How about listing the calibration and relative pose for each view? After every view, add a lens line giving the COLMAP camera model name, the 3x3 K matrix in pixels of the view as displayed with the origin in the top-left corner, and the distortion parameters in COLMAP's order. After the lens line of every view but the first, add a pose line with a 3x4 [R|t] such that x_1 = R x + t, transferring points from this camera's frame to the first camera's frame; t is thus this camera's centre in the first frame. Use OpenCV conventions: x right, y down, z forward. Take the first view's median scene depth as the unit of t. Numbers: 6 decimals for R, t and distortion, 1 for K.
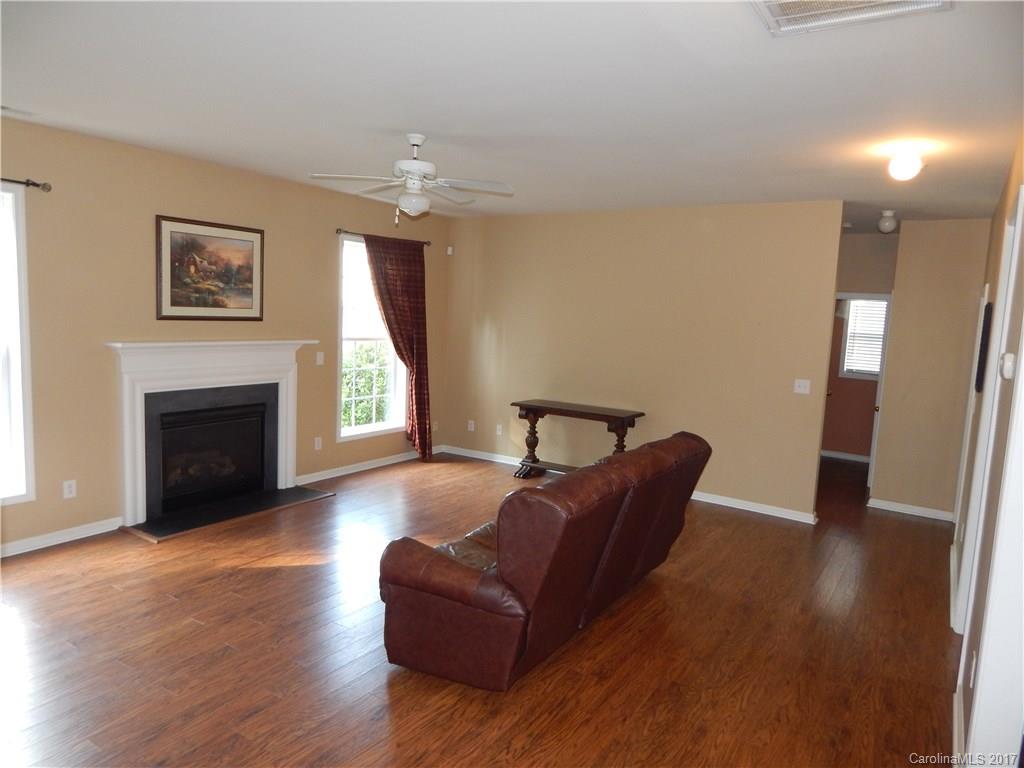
lens RADIAL K [[688.0, 0, 514.5], [0, 688.0, 385.3], [0, 0, 1]] dist [-0.002568, 0.008003]
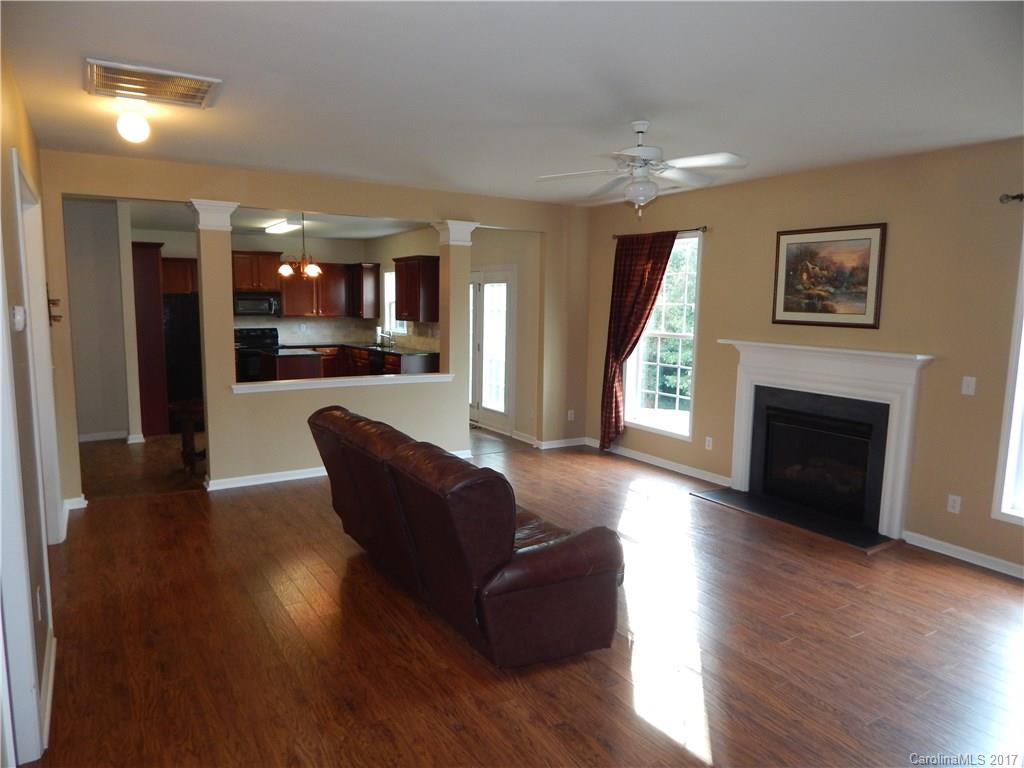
lens RADIAL K [[688.0, 0, 513.5], [0, 688.0, 383.3], [0, 0, 1]] dist [-0.002568, 0.008003]
pose [[-0.430484, 0.057937, -0.900737, 0.654327], [-0.140152, 0.981543, 0.130116, -0.080121], [0.891651, 0.182253, -0.414419, 1.032570]]
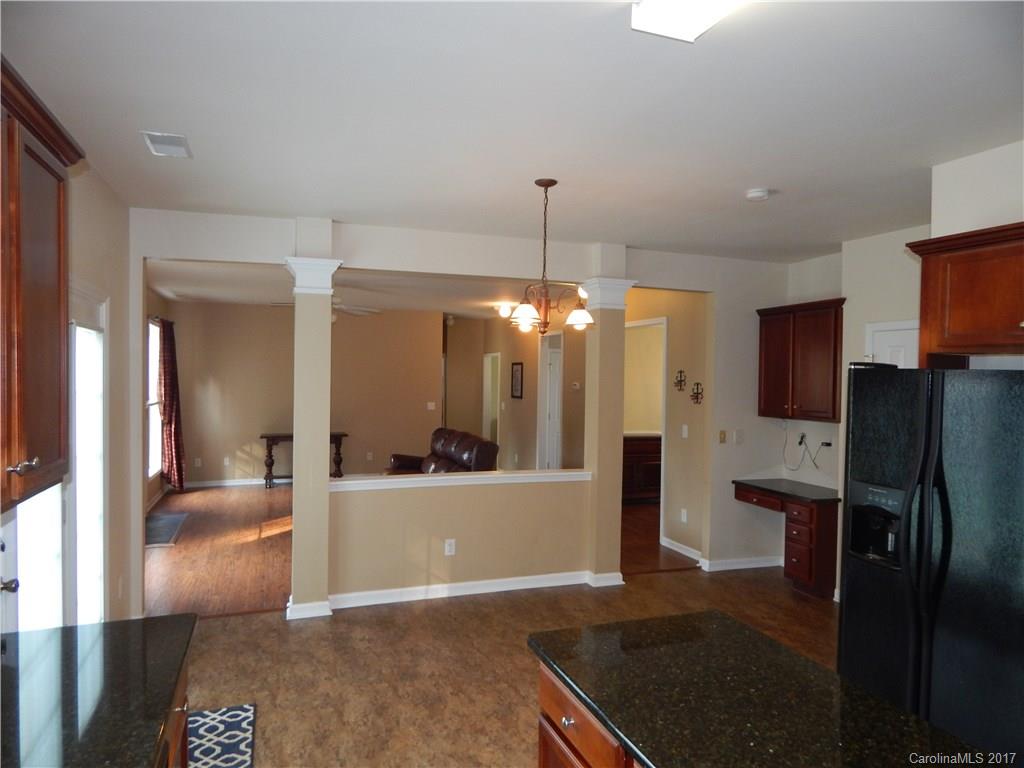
lens RADIAL K [[688.0, 0, 512.7], [0, 688.0, 387.3], [0, 0, 1]] dist [-0.002568, 0.008003]
pose [[0.614242, -0.055944, 0.787132, -1.156257], [0.108627, 0.993982, -0.014122, 0.002164], [-0.781605, 0.094178, 0.616623, -0.436712]]
